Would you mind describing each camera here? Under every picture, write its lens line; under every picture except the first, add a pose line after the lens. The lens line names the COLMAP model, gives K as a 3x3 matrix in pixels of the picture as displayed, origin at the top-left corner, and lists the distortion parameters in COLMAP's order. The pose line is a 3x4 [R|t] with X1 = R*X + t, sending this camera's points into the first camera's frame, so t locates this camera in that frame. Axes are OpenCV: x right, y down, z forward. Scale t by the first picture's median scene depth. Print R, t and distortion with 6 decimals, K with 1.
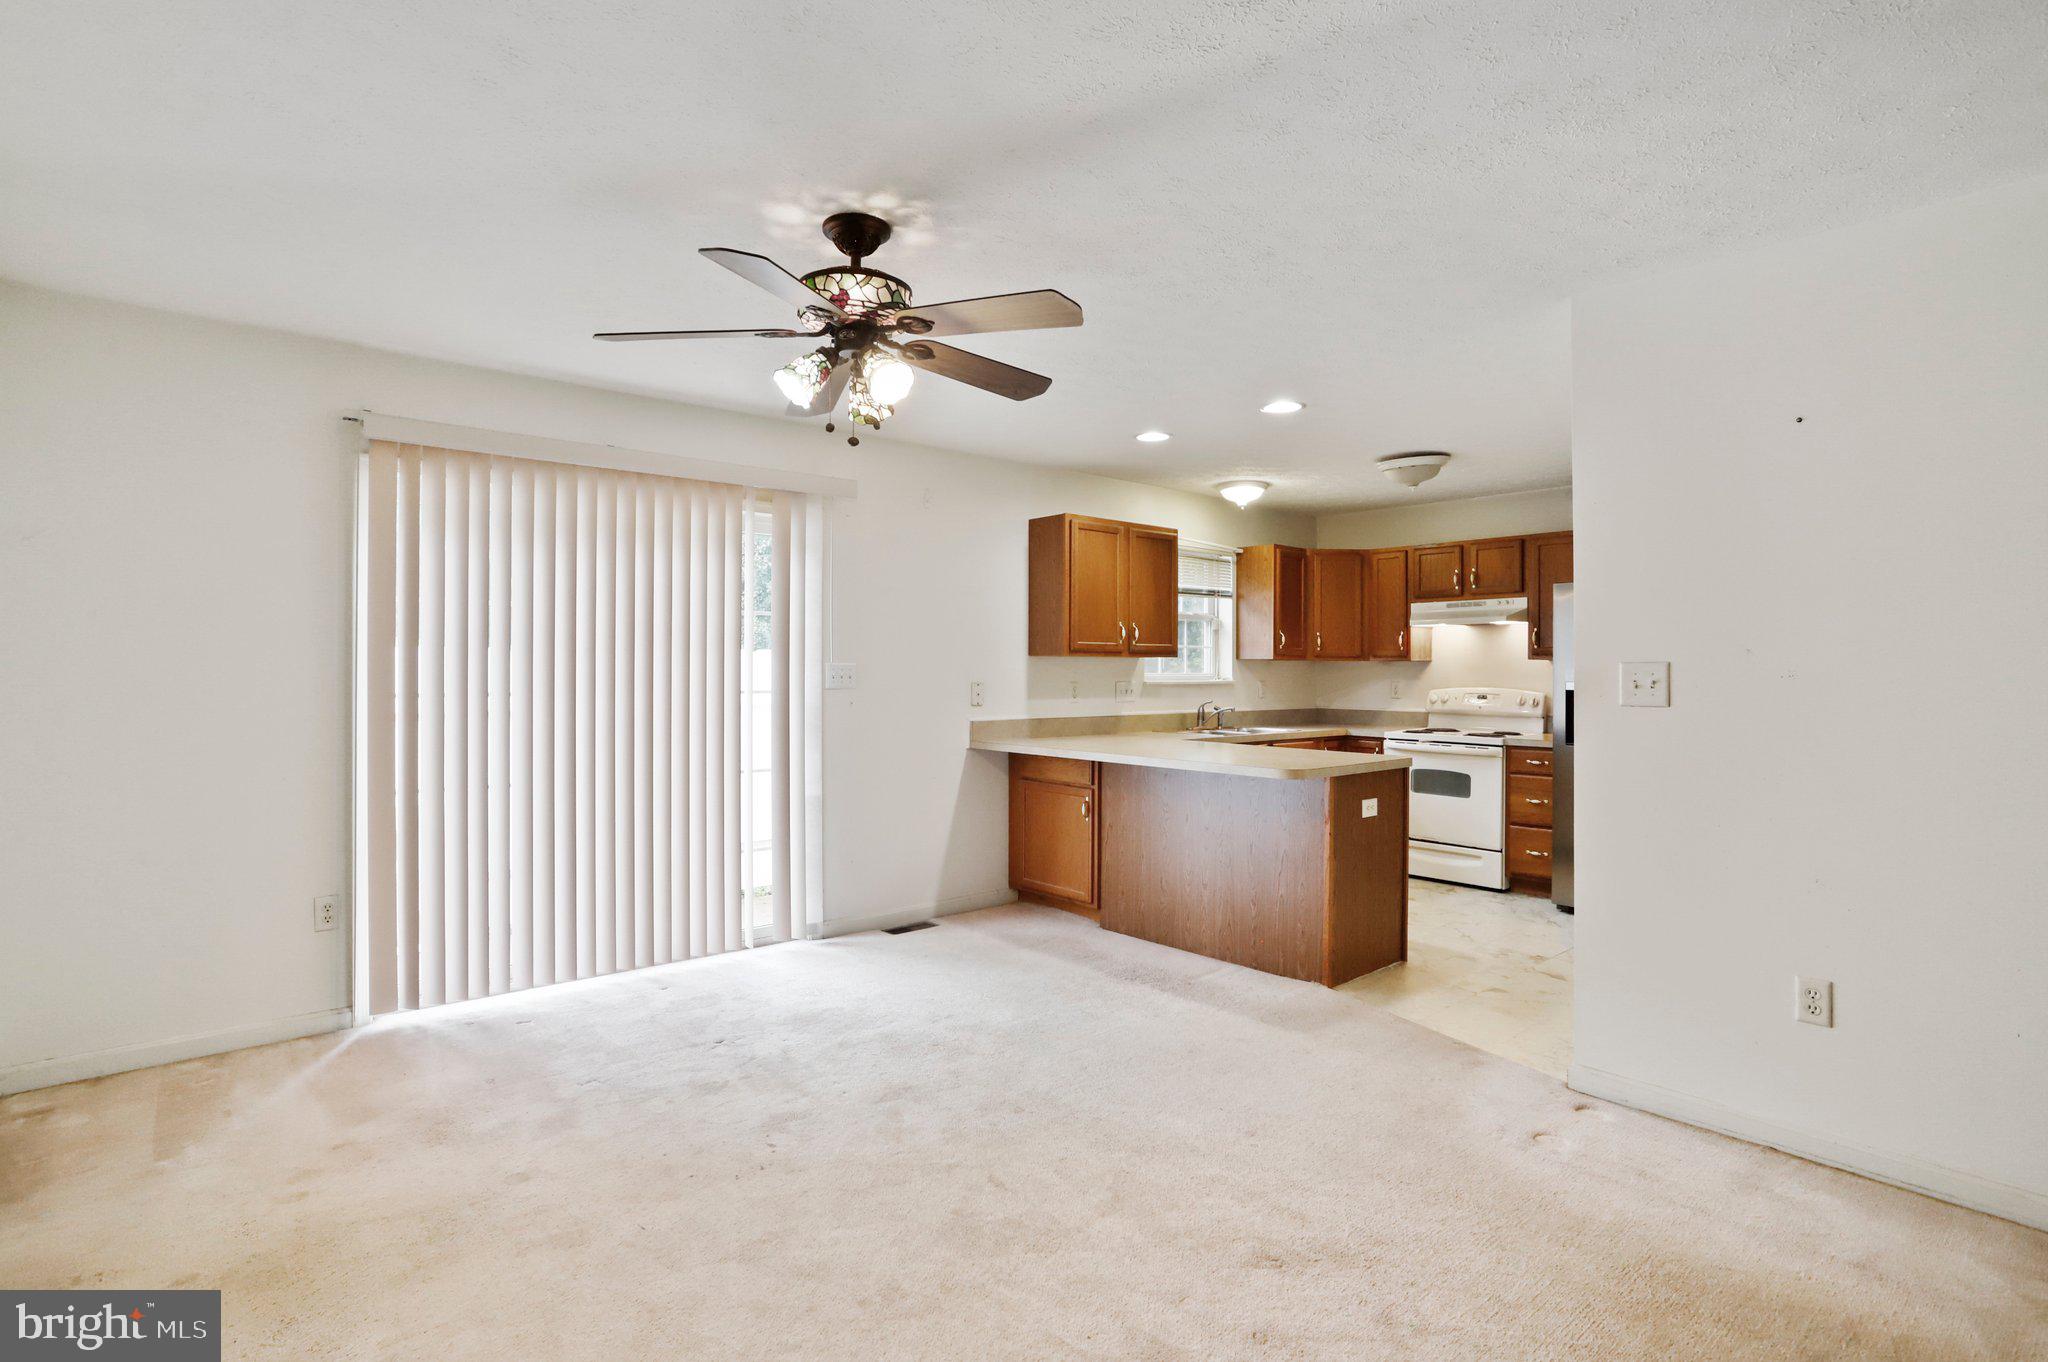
lens RADIAL K [[993.8, 0, 1014.6], [0, 993.8, 674.1], [0, 0, 1]] dist [-0.048893, 0.029663]
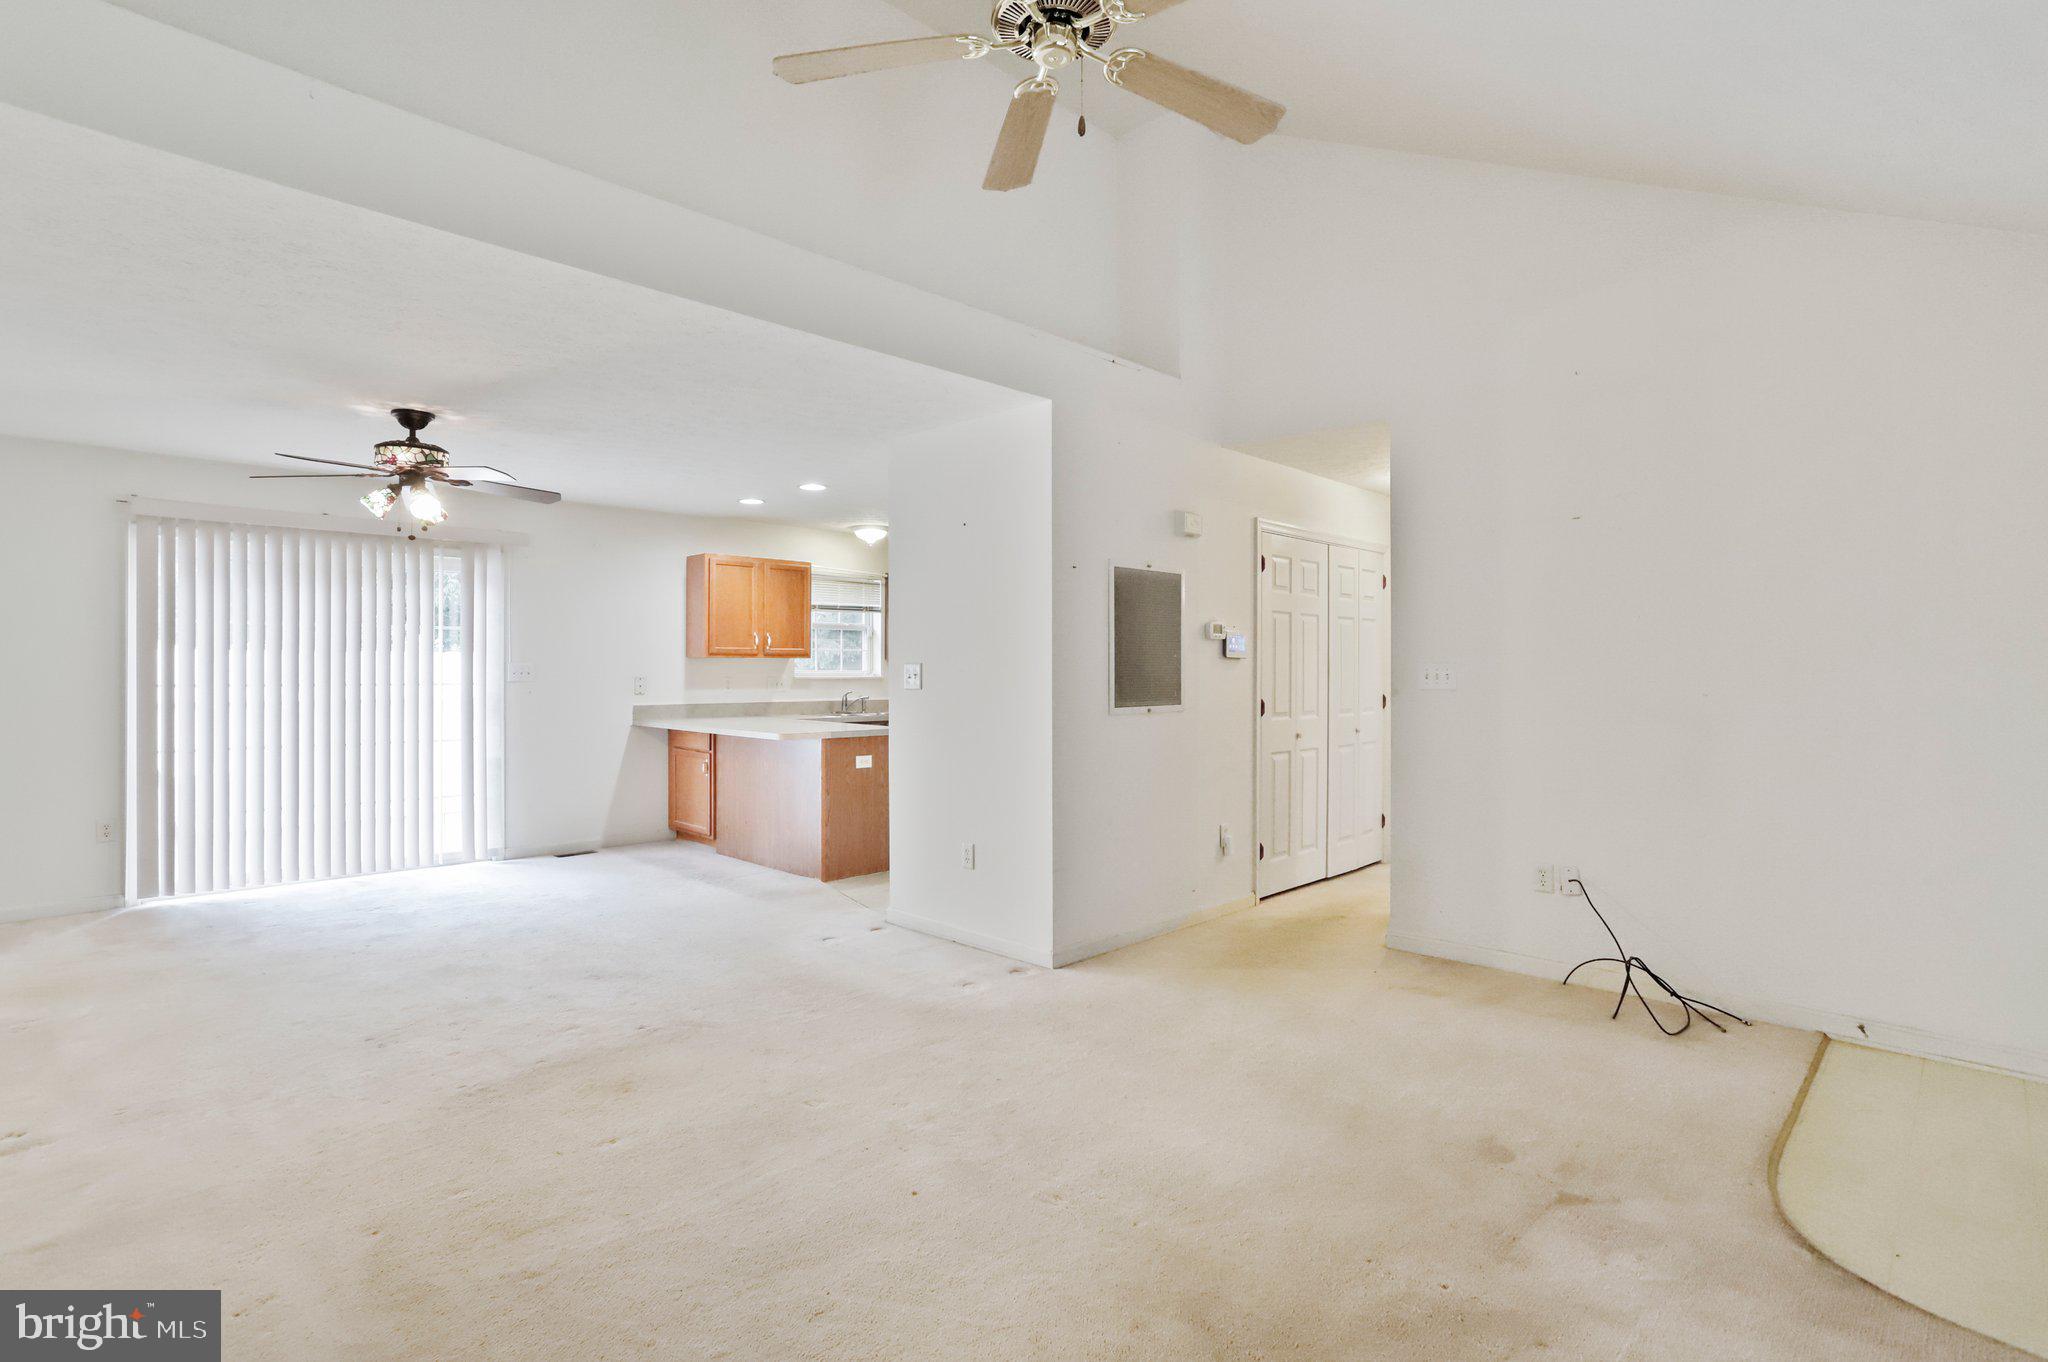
lens RADIAL K [[993.8, 0, 1014.6], [0, 993.8, 674.1], [0, 0, 1]] dist [-0.048893, 0.029663]
pose [[0.996832, -0.000616, 0.079534, 0.349592], [0.000369, 0.999995, 0.003112, 0.000195], [-0.079535, -0.003073, 0.996827, -0.370841]]
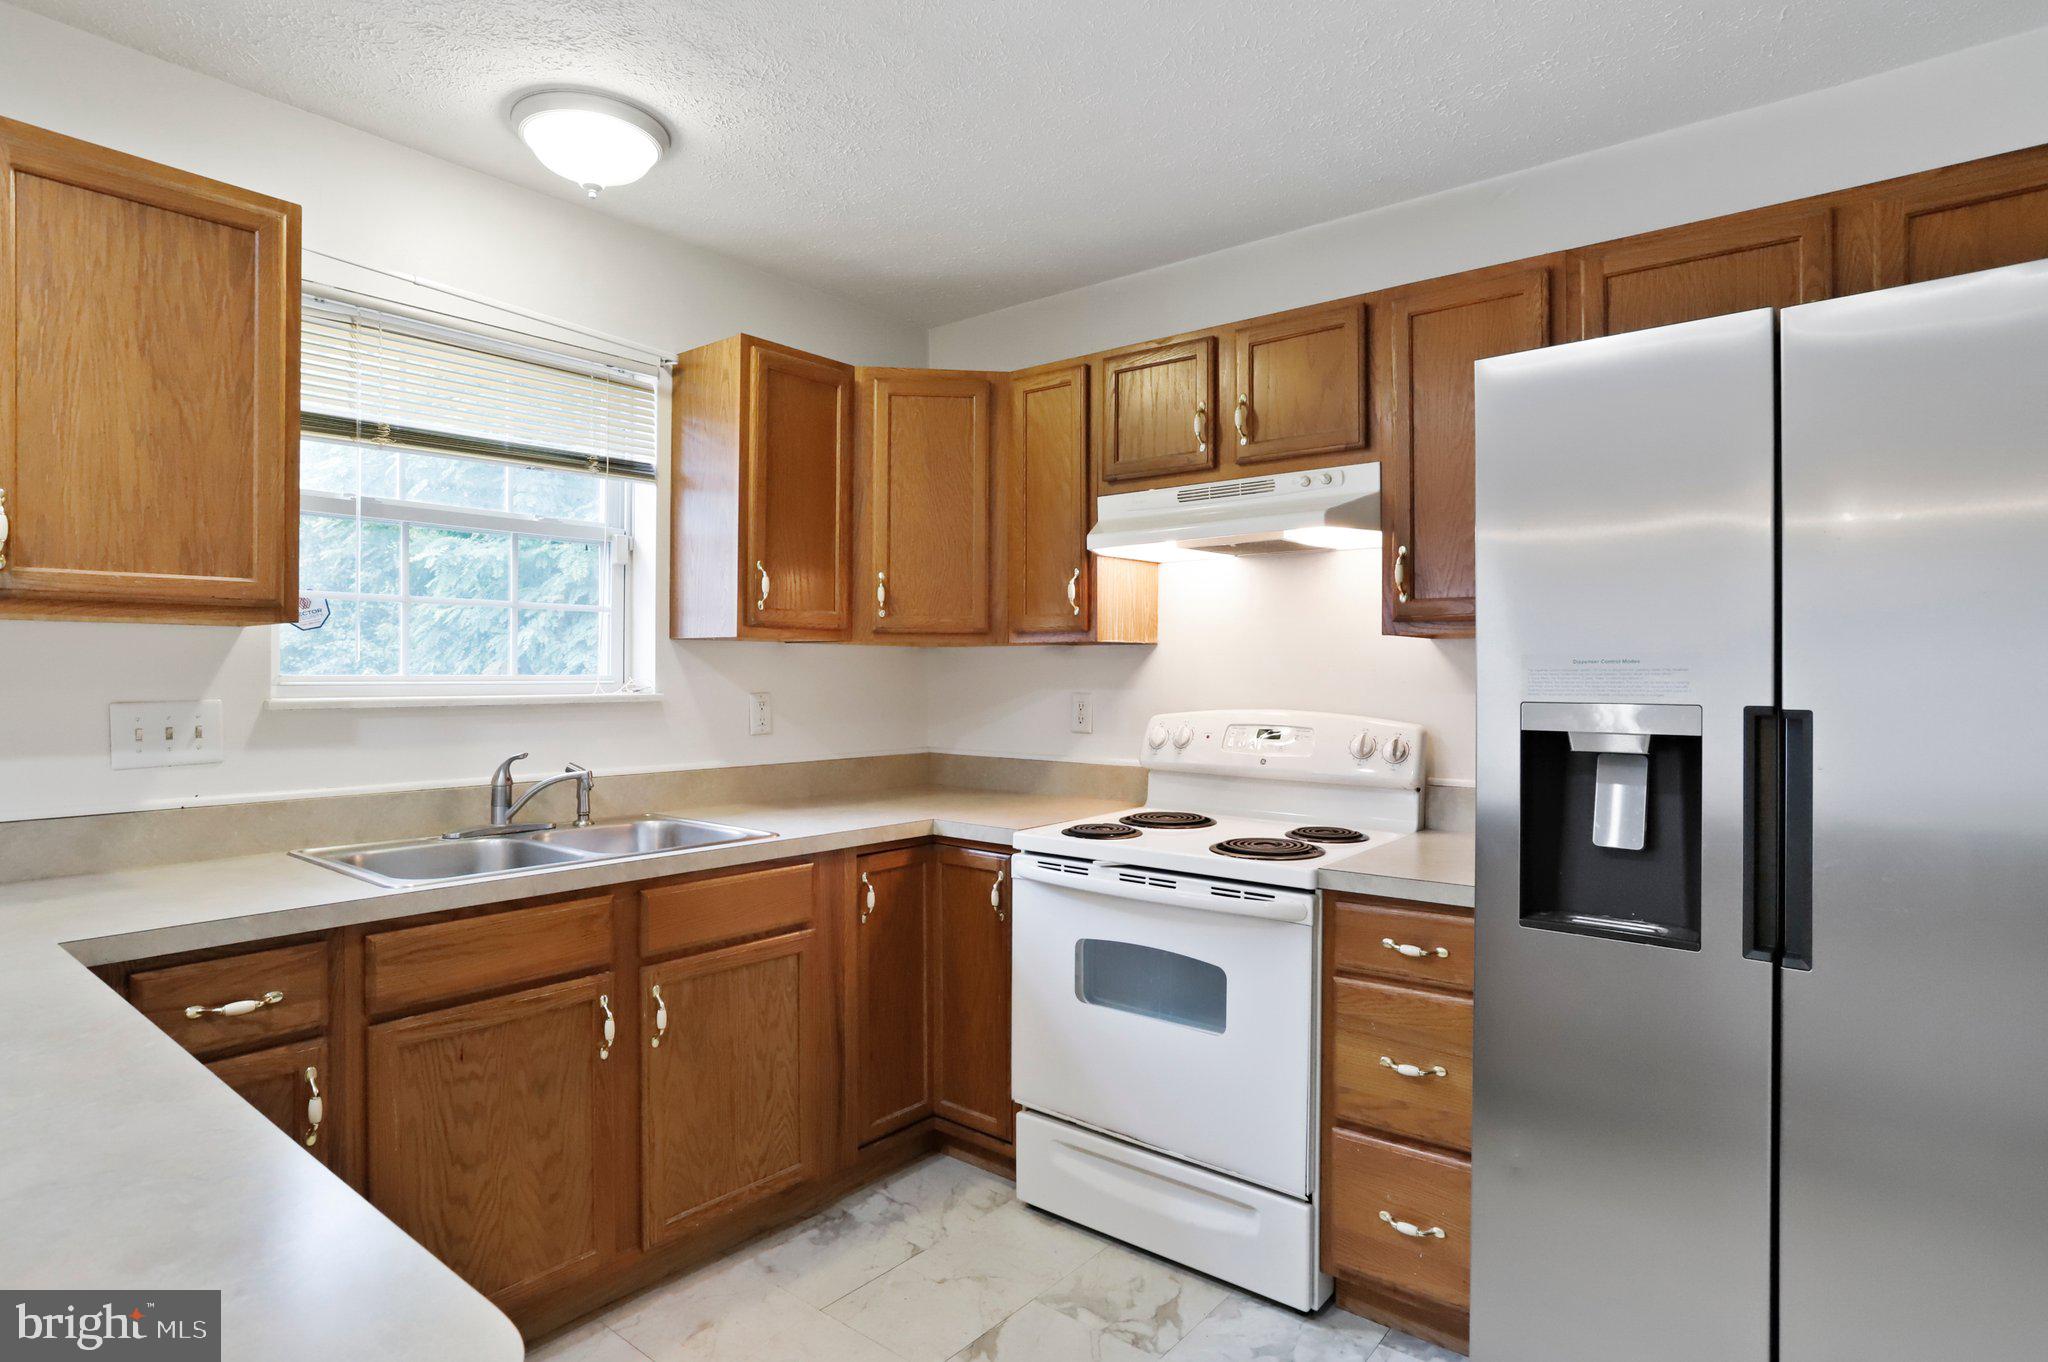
lens RADIAL K [[1074.1, 0, 1015.2], [0, 1074.1, 674.6], [0, 0, 1]] dist [-0.028367, -0.000023]
pose [[0.985590, -0.001209, 0.169148, 0.344733], [0.001395, 0.999999, -0.000979, -0.000143], [-0.169147, 0.001201, 0.985590, 0.677597]]
